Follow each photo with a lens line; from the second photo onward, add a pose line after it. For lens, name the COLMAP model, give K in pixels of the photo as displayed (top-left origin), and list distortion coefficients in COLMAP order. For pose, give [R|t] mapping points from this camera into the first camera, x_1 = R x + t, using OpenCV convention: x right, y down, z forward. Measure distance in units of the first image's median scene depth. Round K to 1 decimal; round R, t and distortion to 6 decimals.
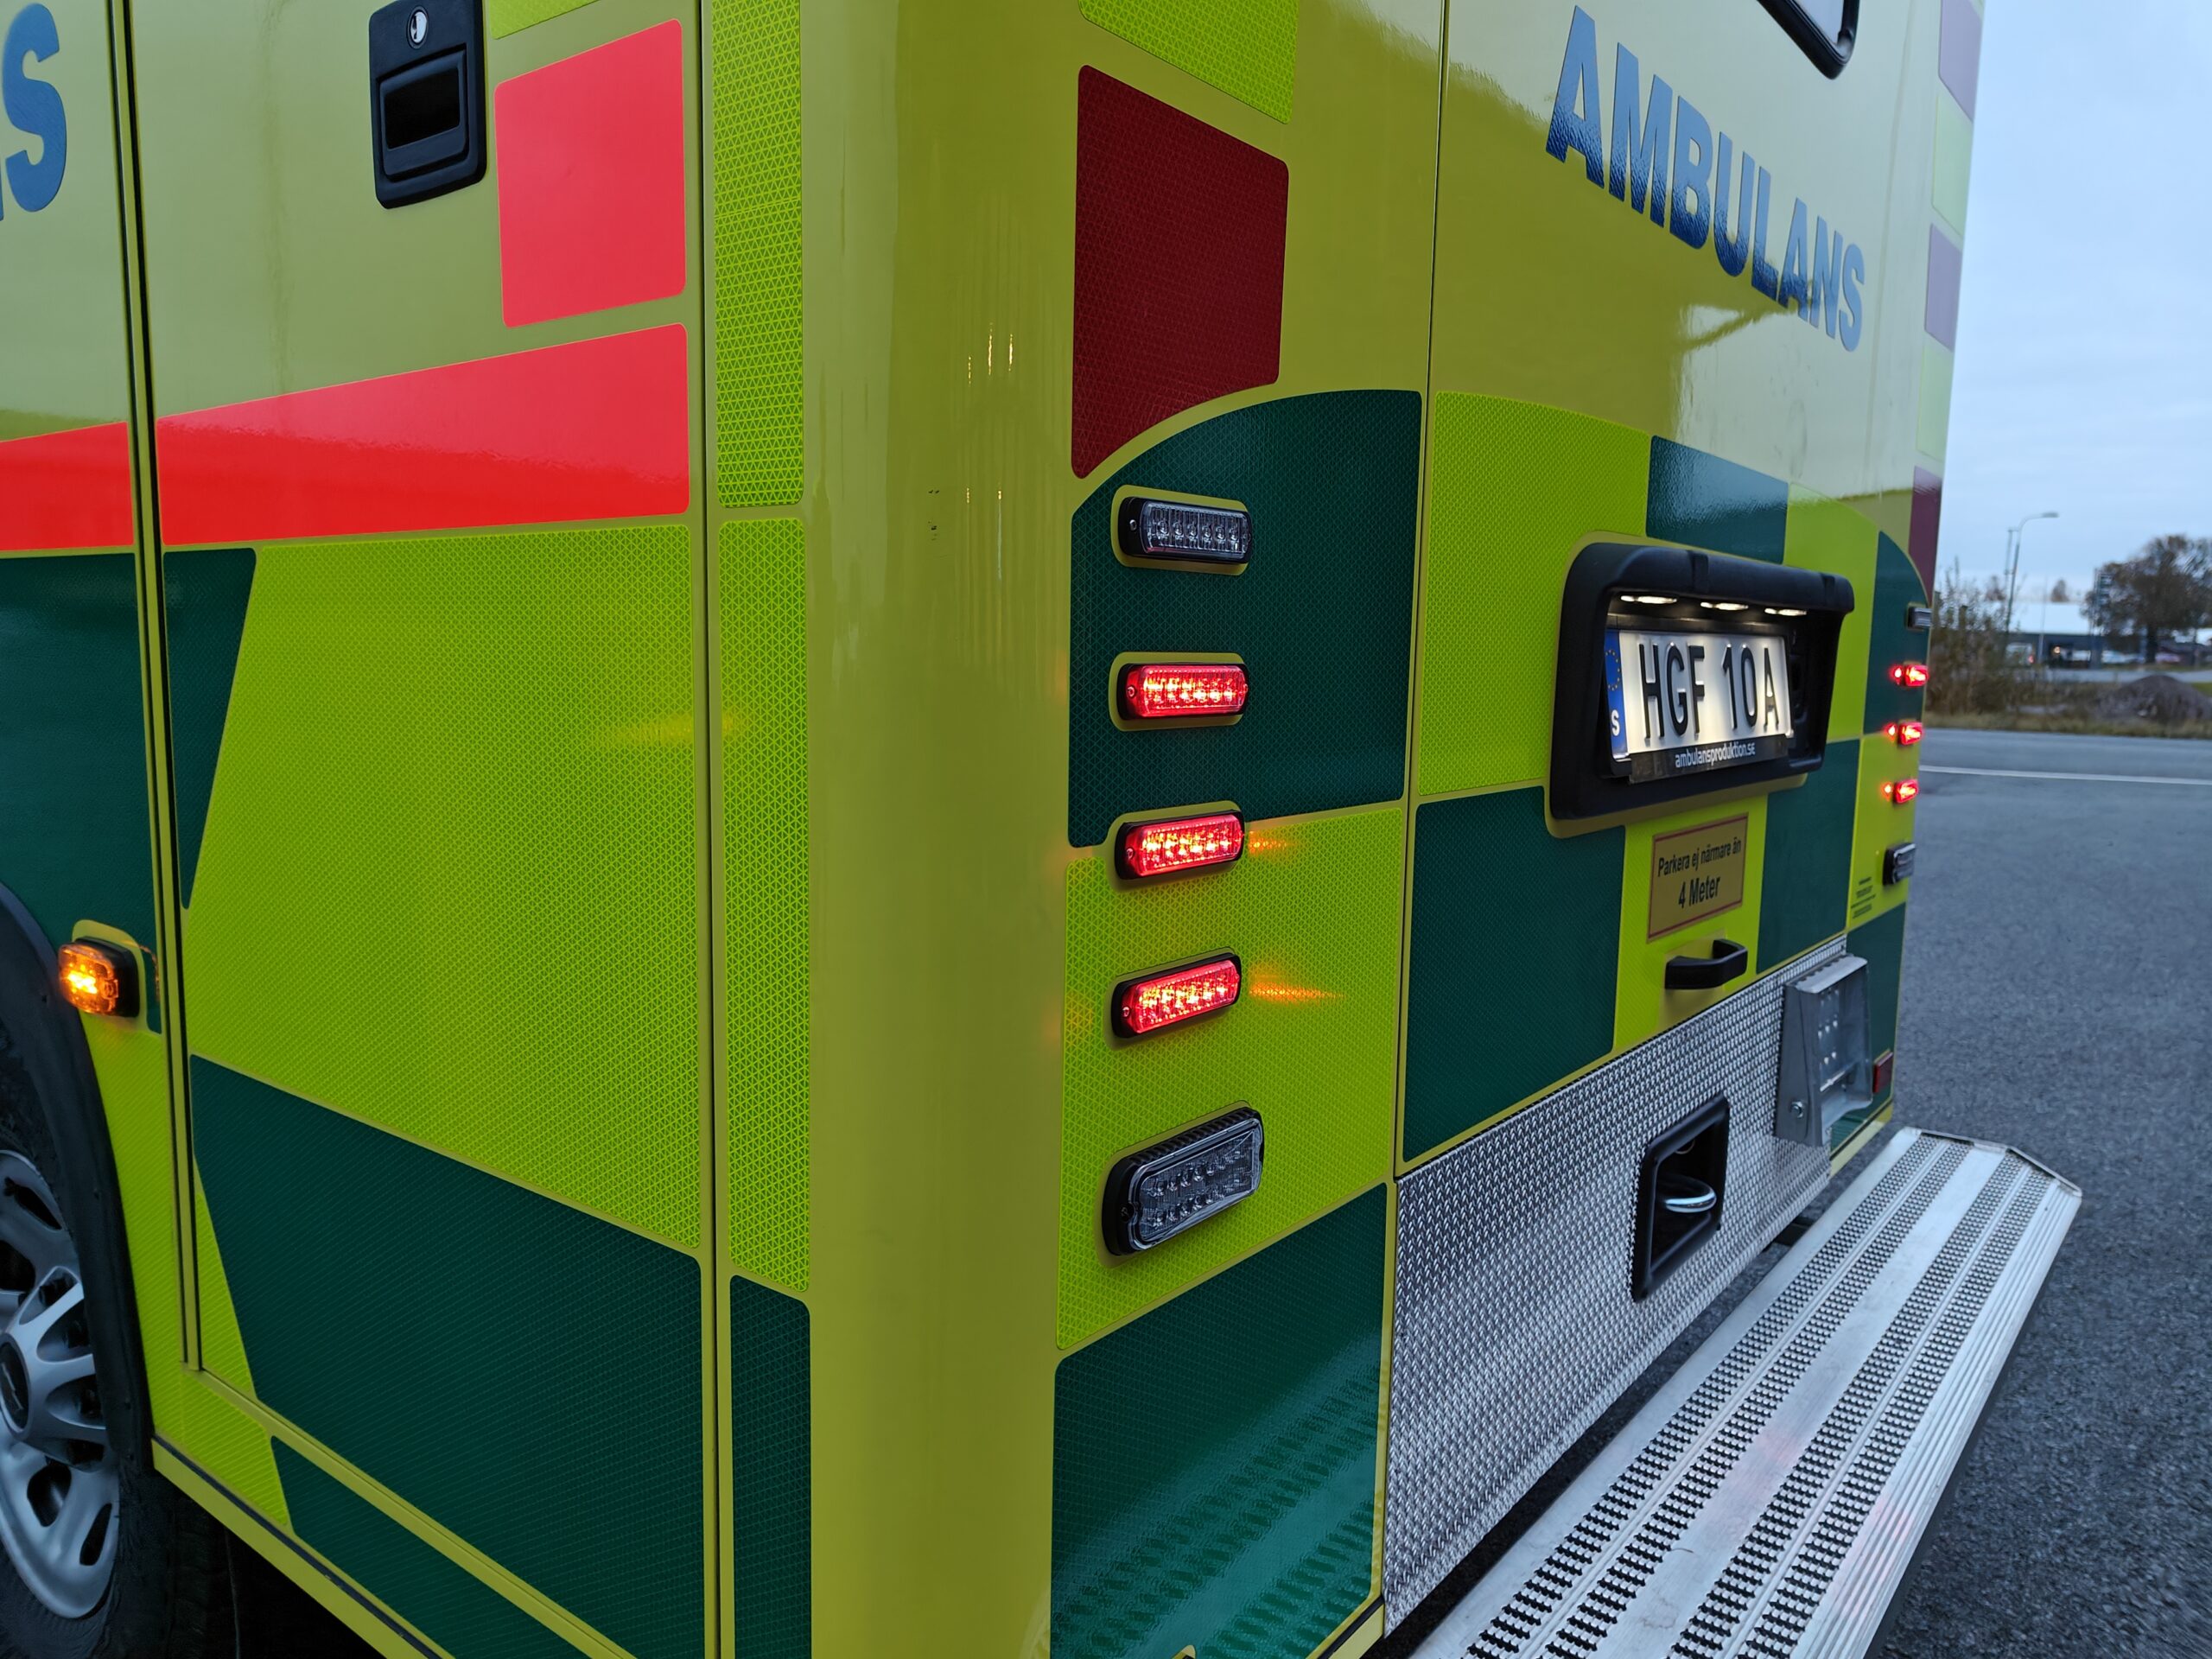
lens RADIAL K [[1556.2, 0, 1106.0], [0, 1556.2, 829.5], [0, 0, 1]] dist [0.017854, -0.006292]
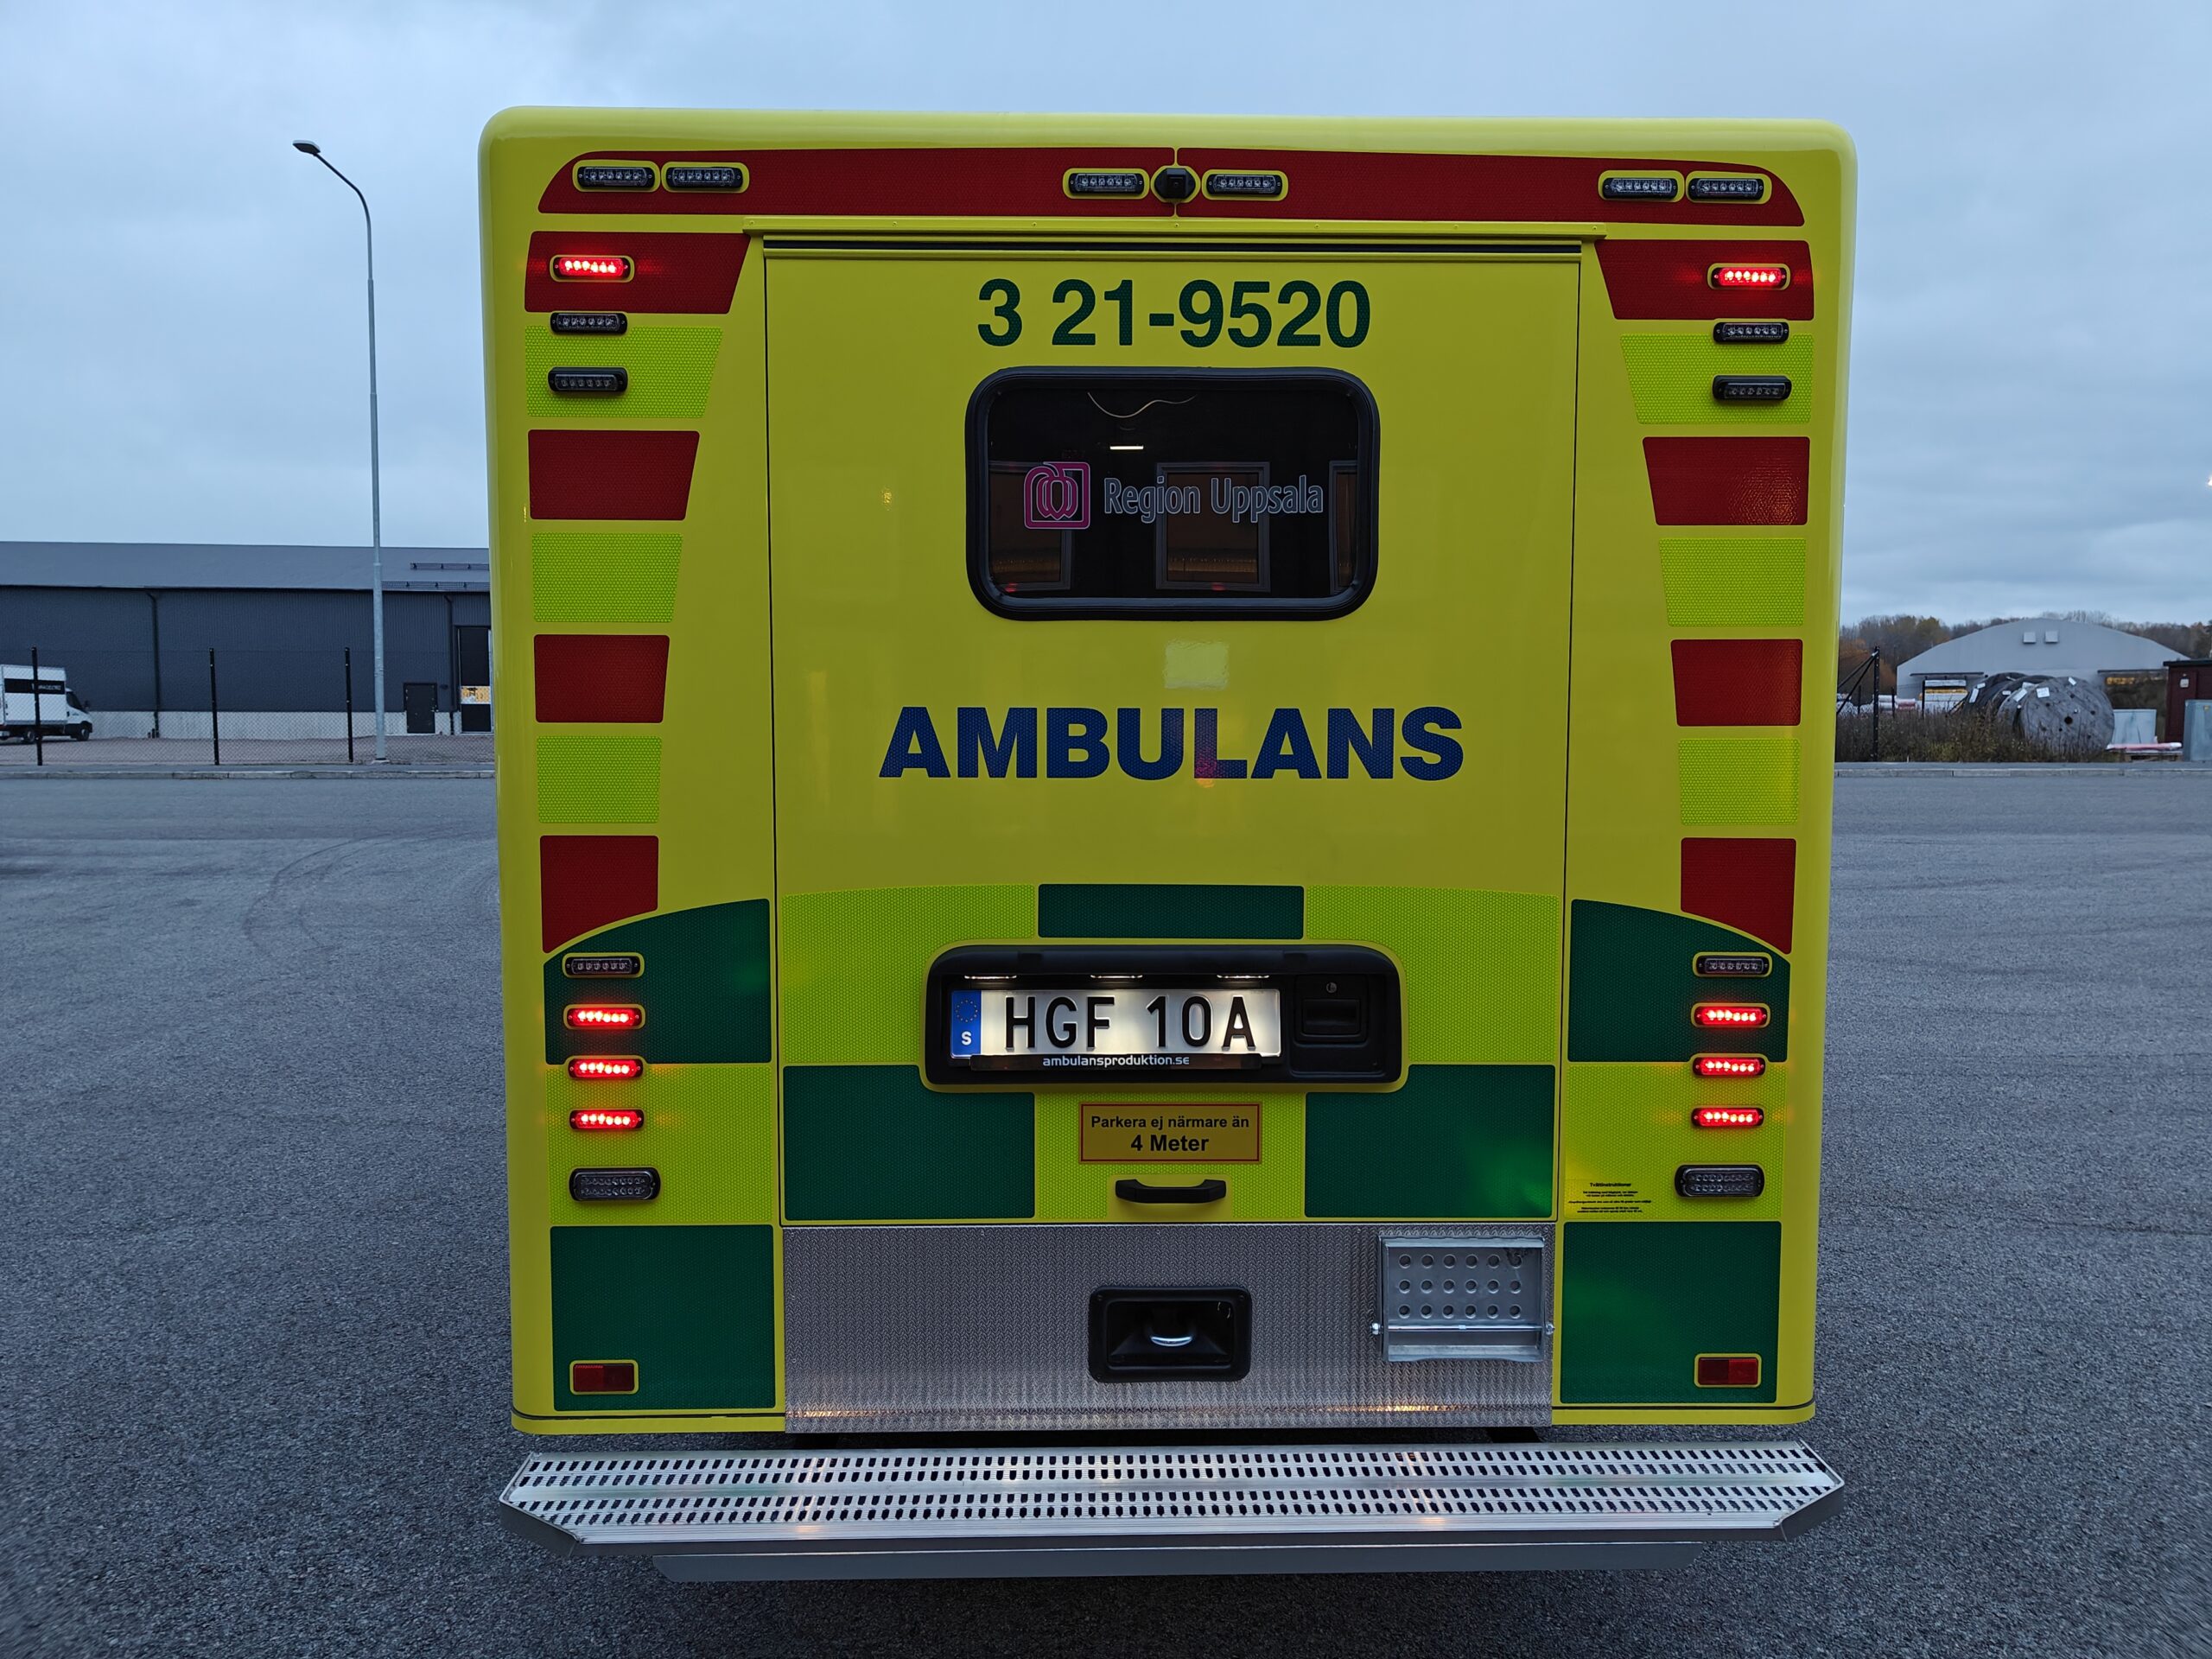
lens RADIAL K [[1566.0, 0, 1106.0], [0, 1566.0, 829.5], [0, 0, 1]] dist [0.070176, -0.154660]
pose [[0.633402, 0.034882, -0.773036, 2.003174], [-0.081537, 0.996431, -0.021847, -0.308630], [0.769515, 0.076869, 0.633985, -0.138625]]
